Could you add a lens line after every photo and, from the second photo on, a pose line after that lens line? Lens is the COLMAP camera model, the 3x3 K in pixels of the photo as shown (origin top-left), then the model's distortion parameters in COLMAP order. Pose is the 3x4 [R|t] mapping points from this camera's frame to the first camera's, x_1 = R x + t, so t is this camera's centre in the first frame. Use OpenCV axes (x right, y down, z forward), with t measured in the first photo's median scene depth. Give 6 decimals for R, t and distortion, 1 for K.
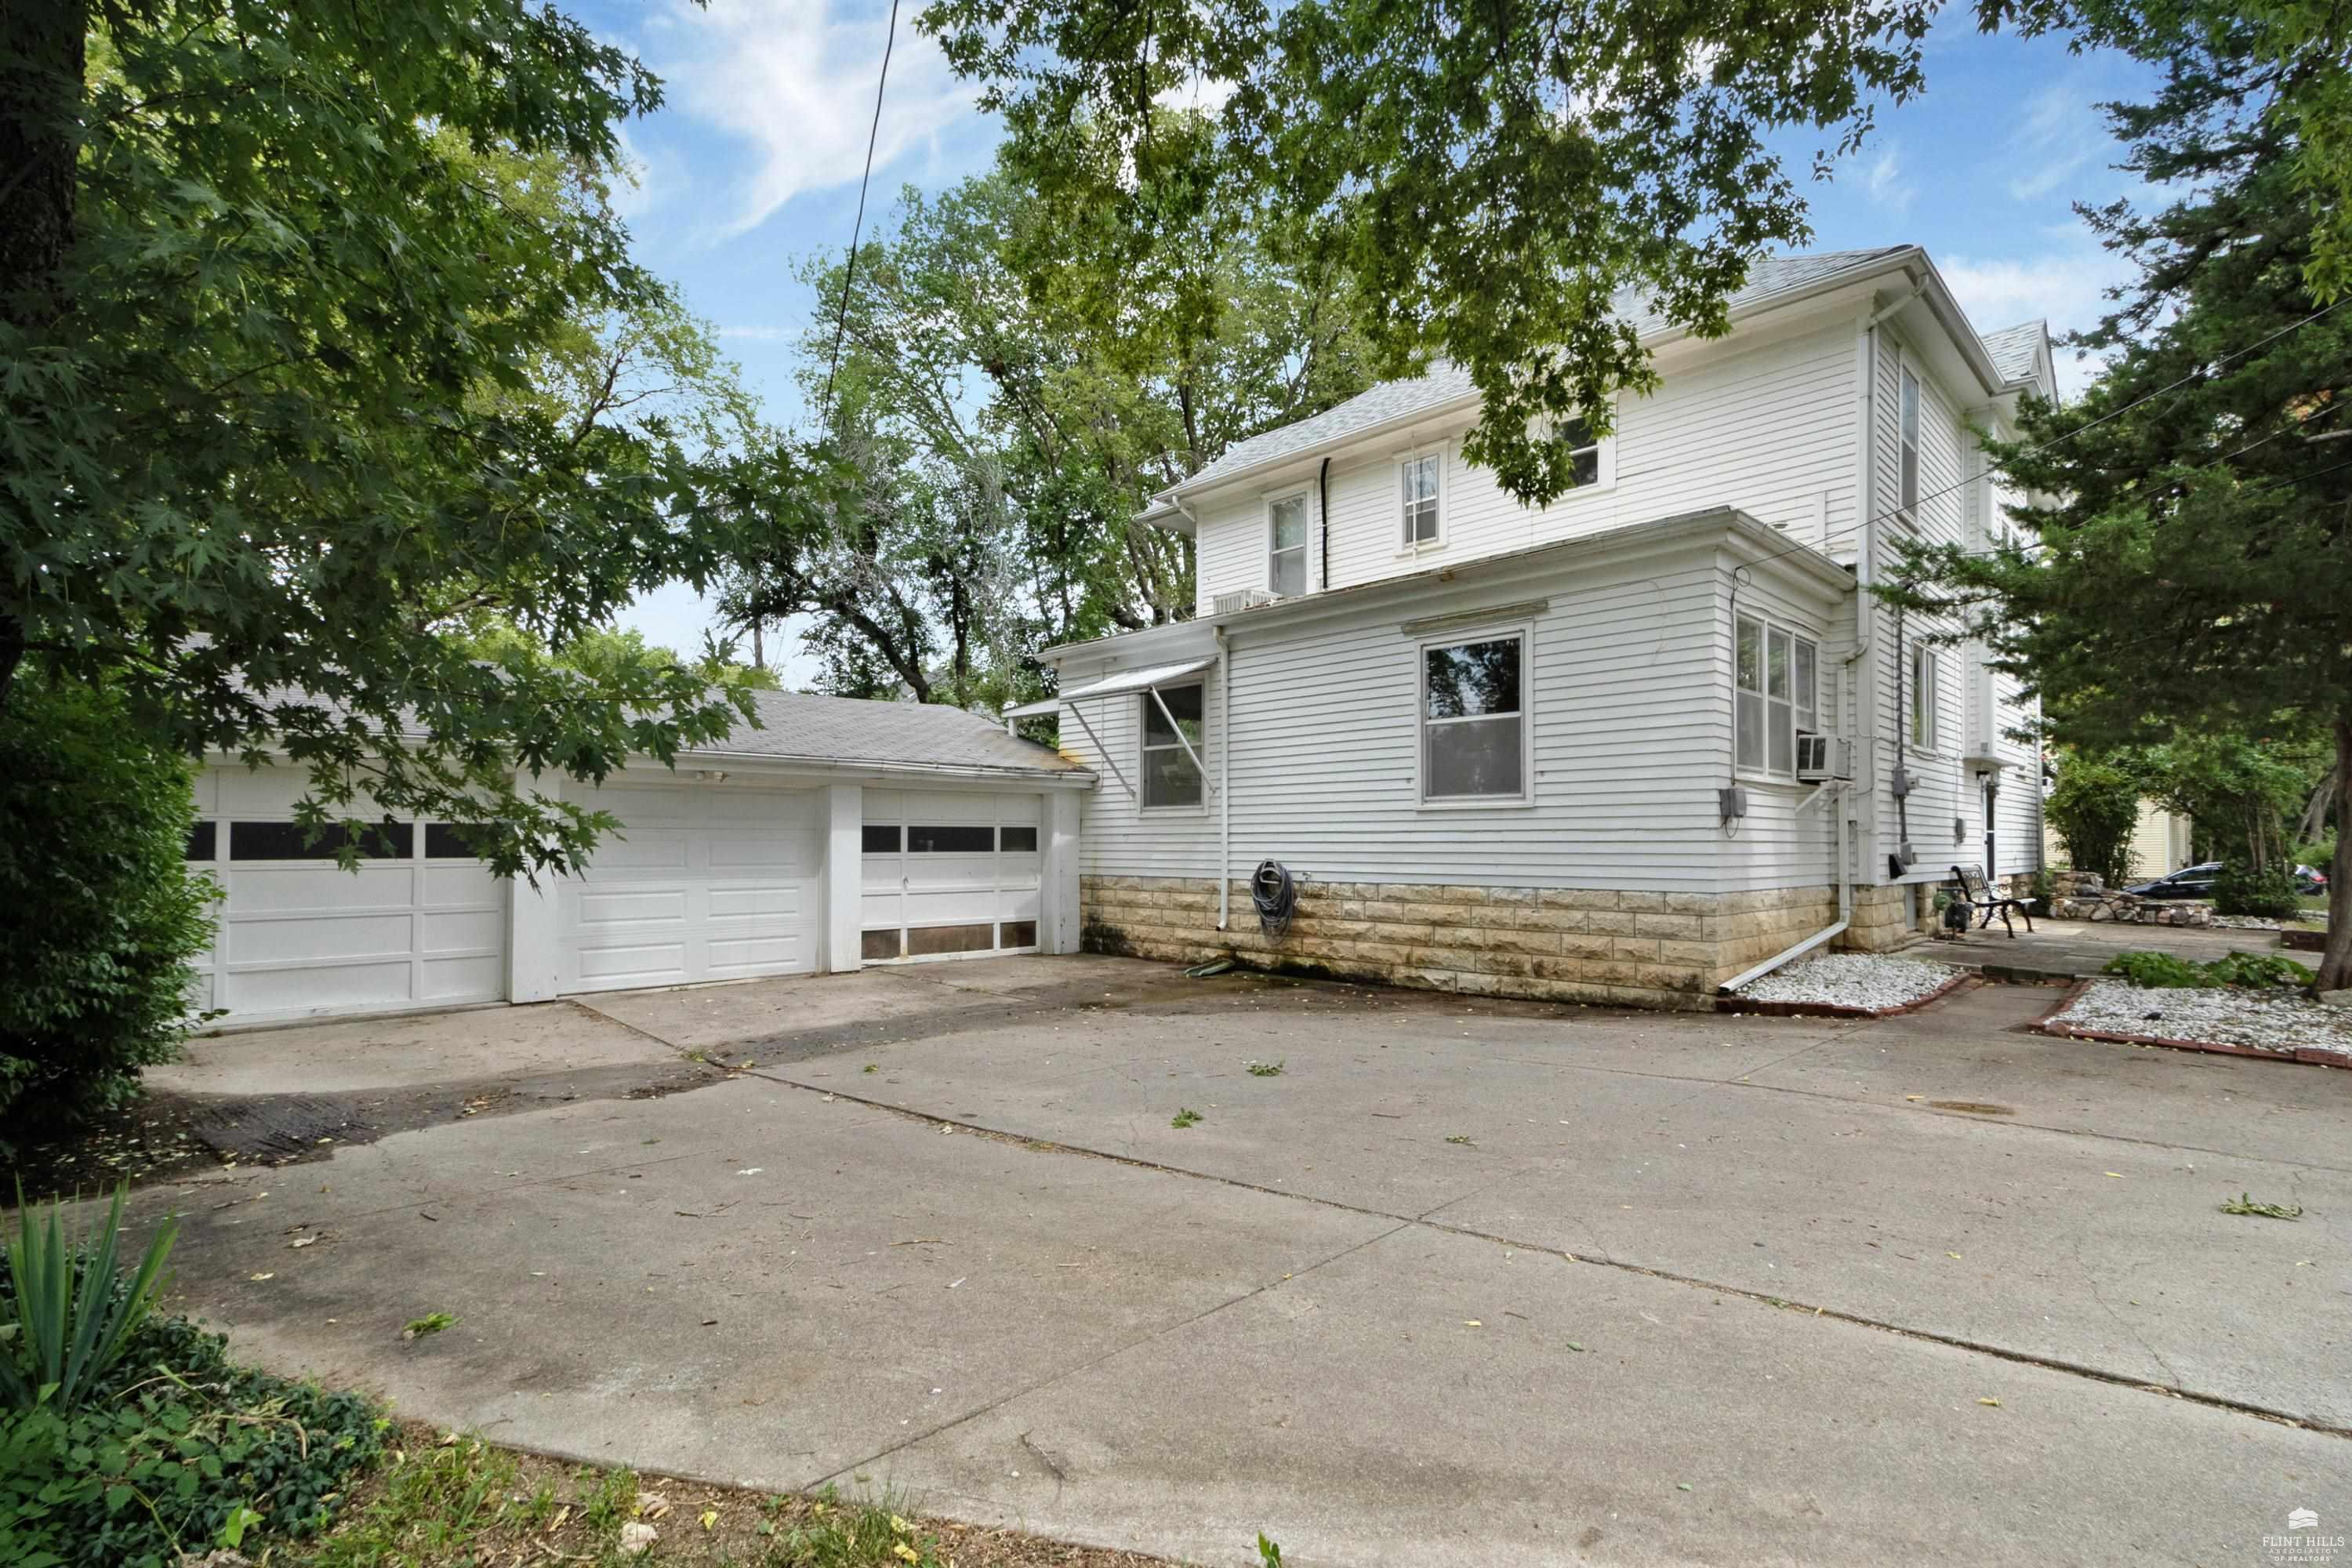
lens RADIAL K [[1104.5, 0, 1176.9], [0, 1104.5, 804.2], [0, 0, 1]] dist [-0.001452, 0.000008]
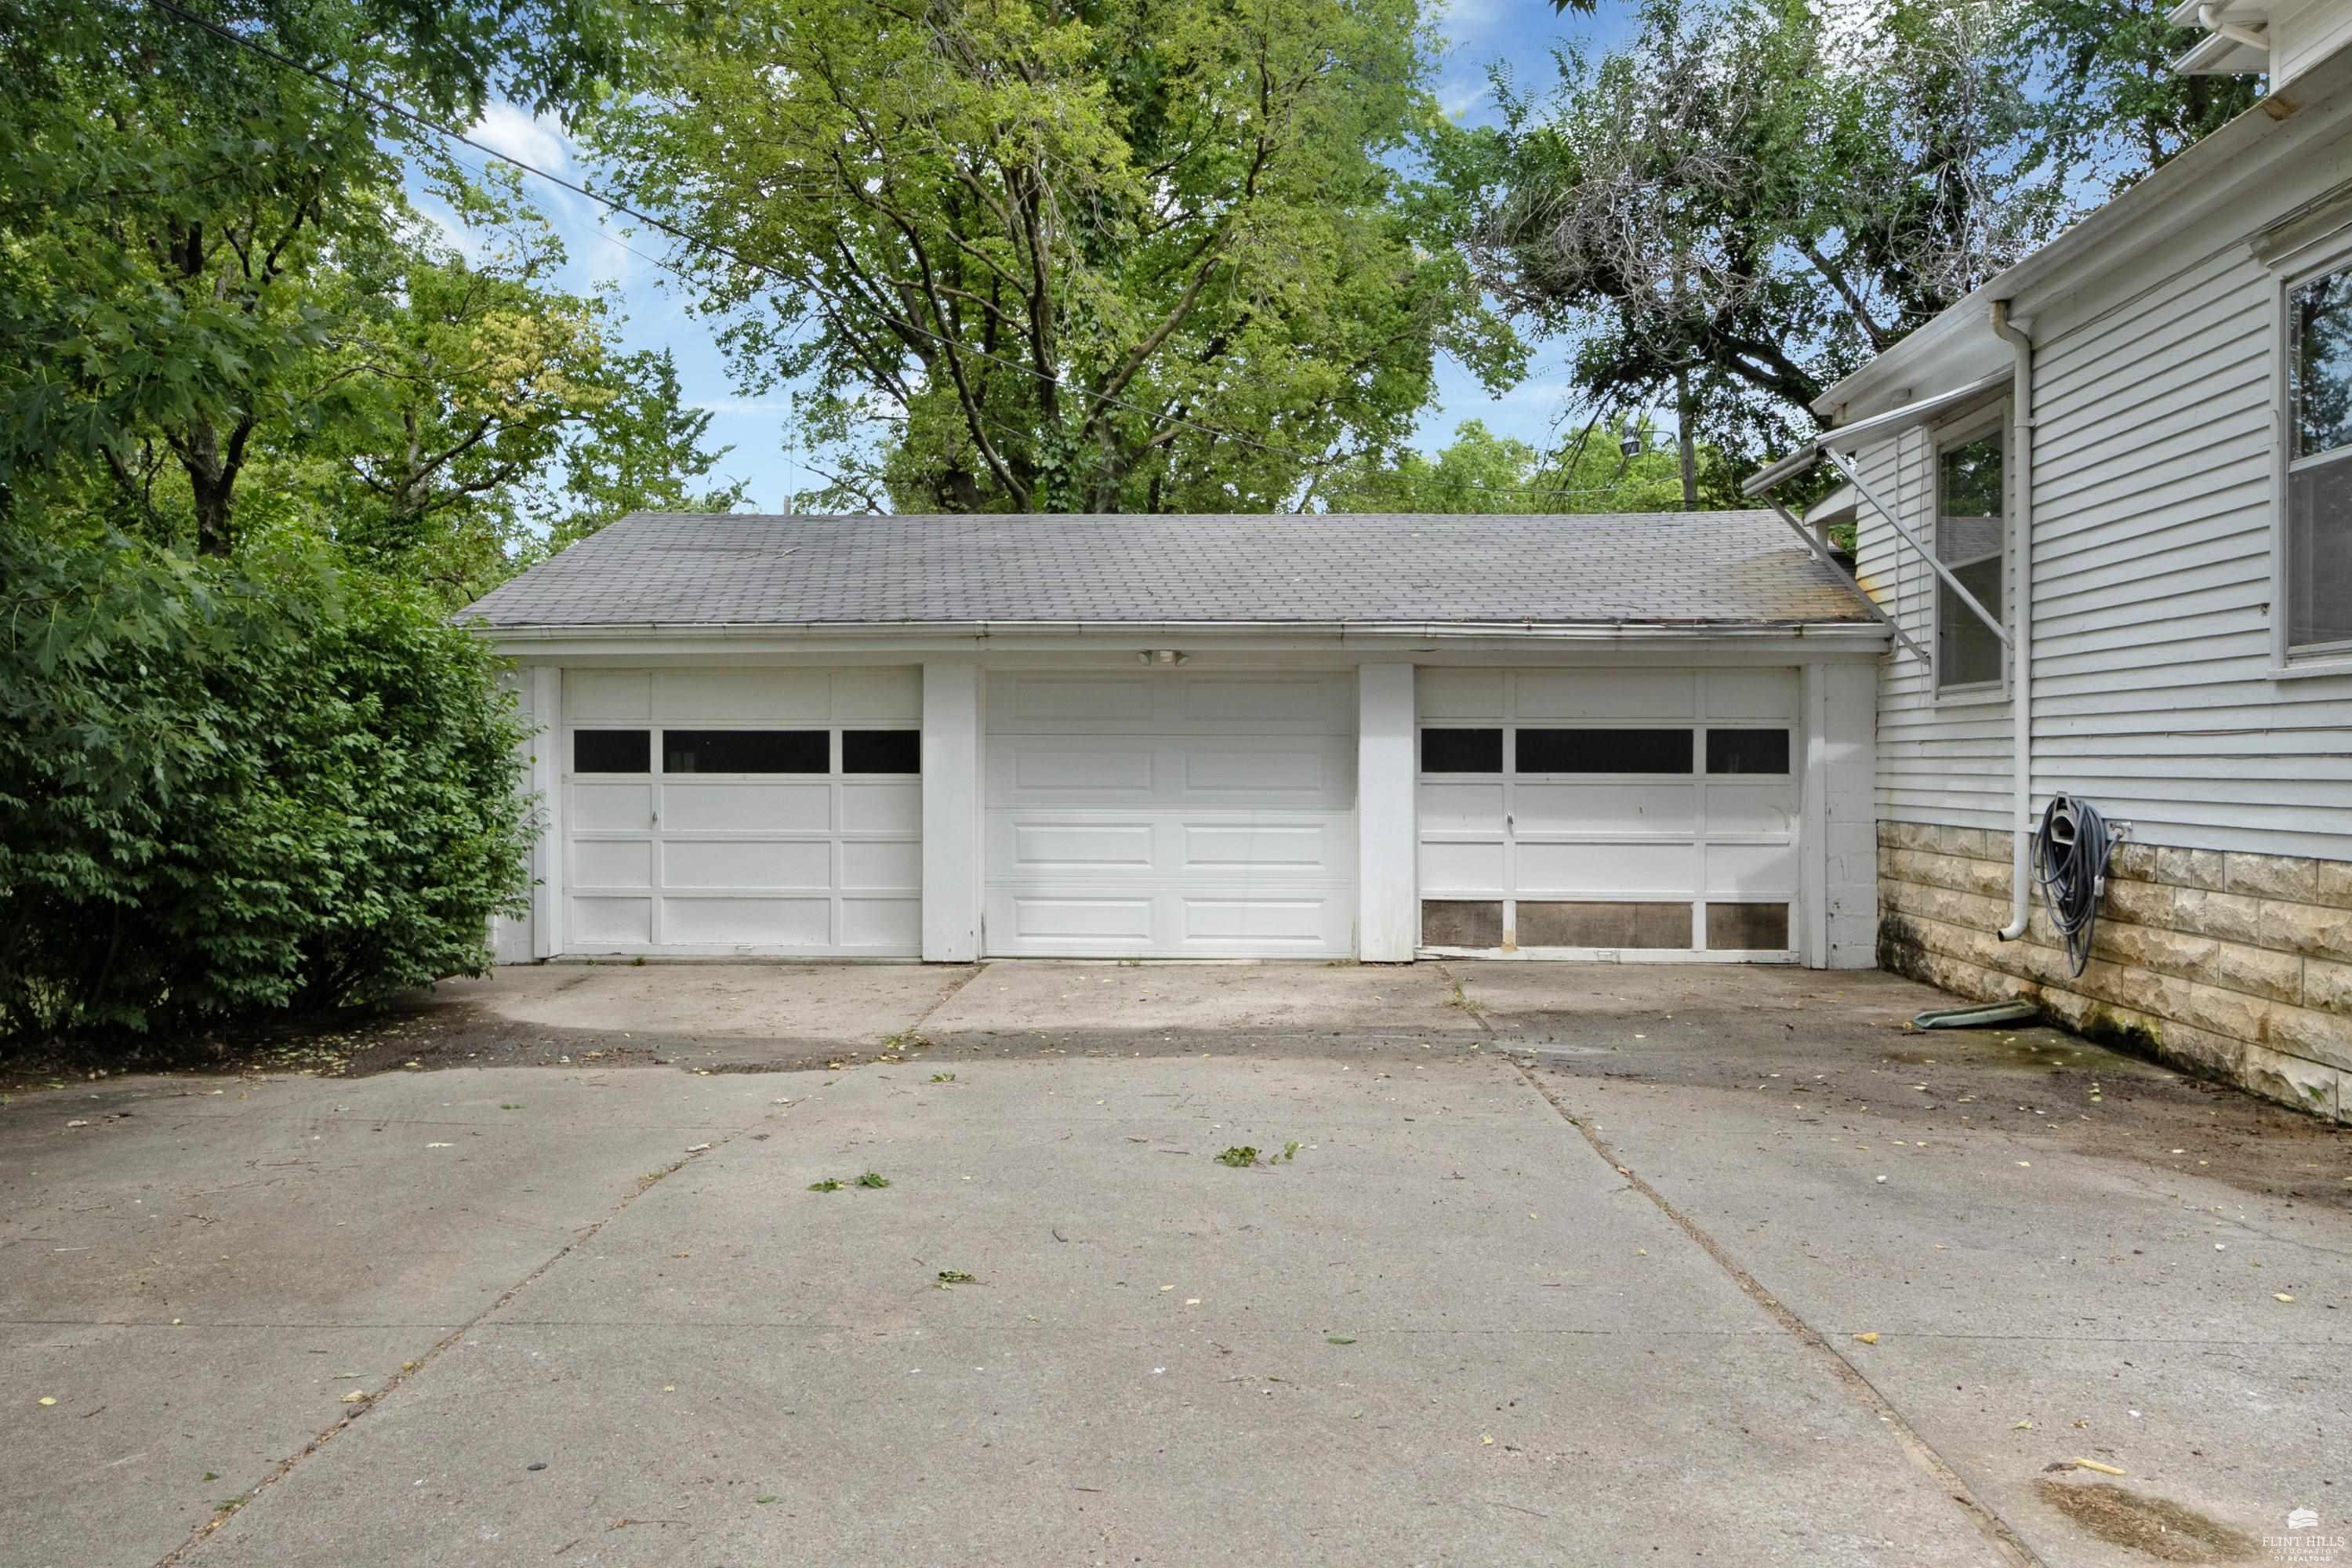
lens RADIAL K [[1966.6, 0, 1173.8], [0, 1966.6, 777.6], [0, 0, 1]] dist [0.002217, 0.003008]
pose [[0.663855, 0.008545, -0.747812, 0.449092], [0.024188, 0.999166, 0.032889, 0.007171], [0.747470, -0.039922, 0.663095, 0.171017]]
